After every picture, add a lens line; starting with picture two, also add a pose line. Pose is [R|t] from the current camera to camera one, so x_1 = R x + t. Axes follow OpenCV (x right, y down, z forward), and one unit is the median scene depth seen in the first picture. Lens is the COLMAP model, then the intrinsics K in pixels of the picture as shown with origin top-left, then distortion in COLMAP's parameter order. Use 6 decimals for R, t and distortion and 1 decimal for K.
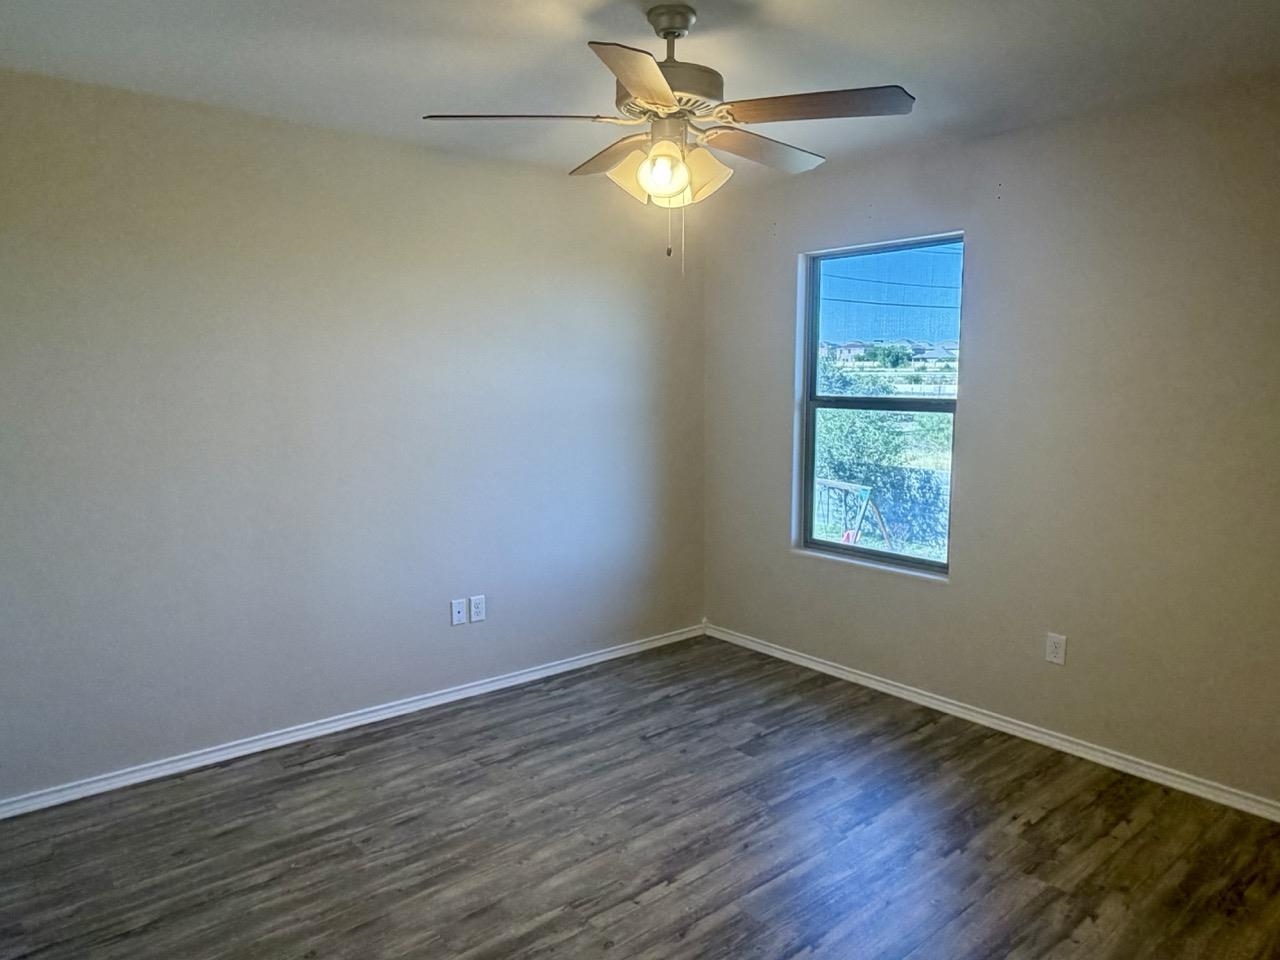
lens RADIAL K [[869.8, 0, 649.9], [0, 869.8, 484.7], [0, 0, 1]] dist [0.003567, -0.002420]
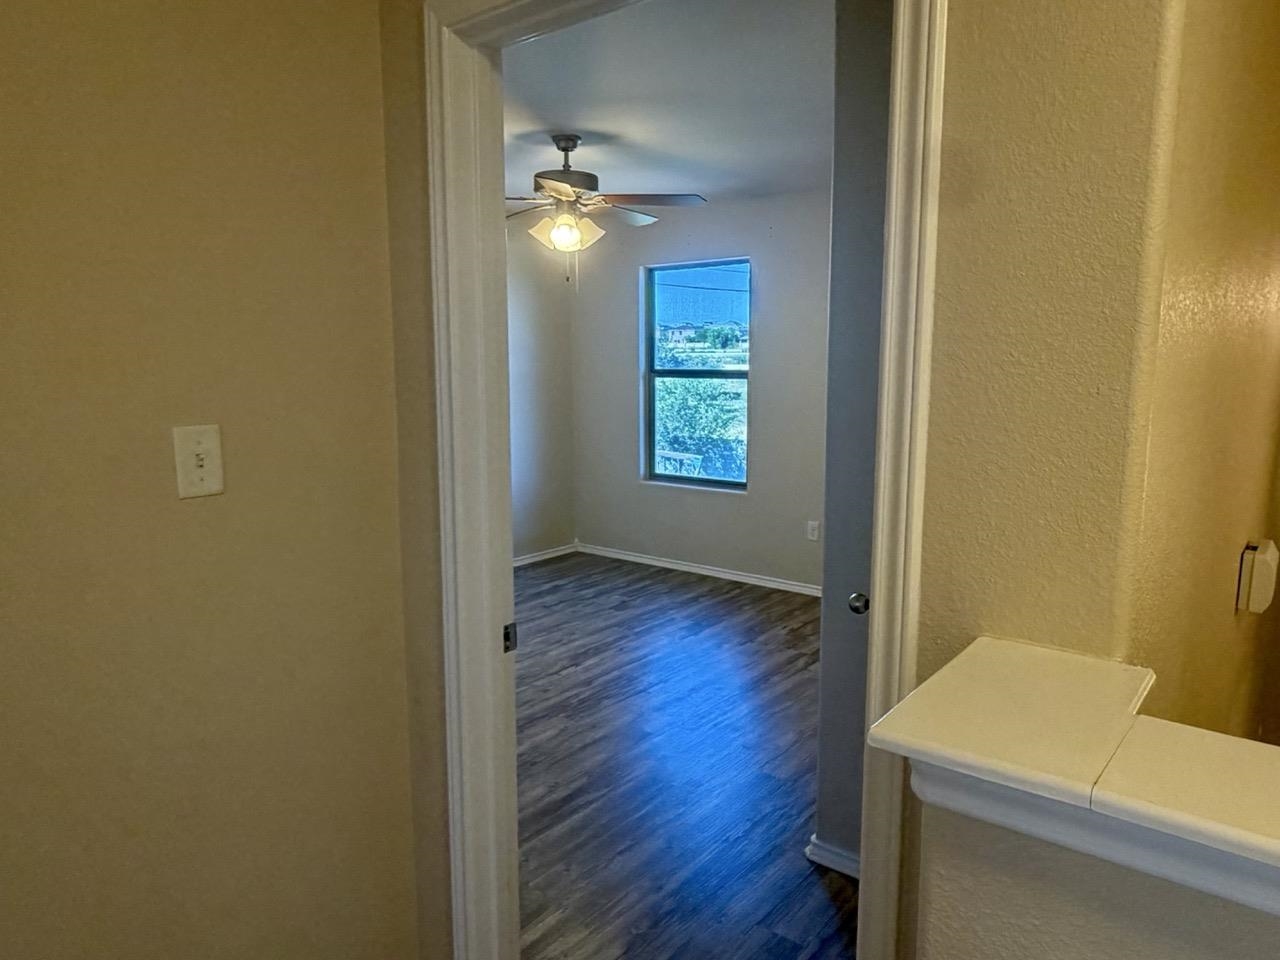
lens RADIAL K [[869.8, 0, 644.6], [0, 869.8, 476.7], [0, 0, 1]] dist [0.003567, -0.002420]
pose [[0.983507, -0.030909, 0.178209, -0.097372], [0.028854, 0.999484, 0.014112, 0.061916], [-0.178553, -0.008738, 0.983891, -0.456187]]
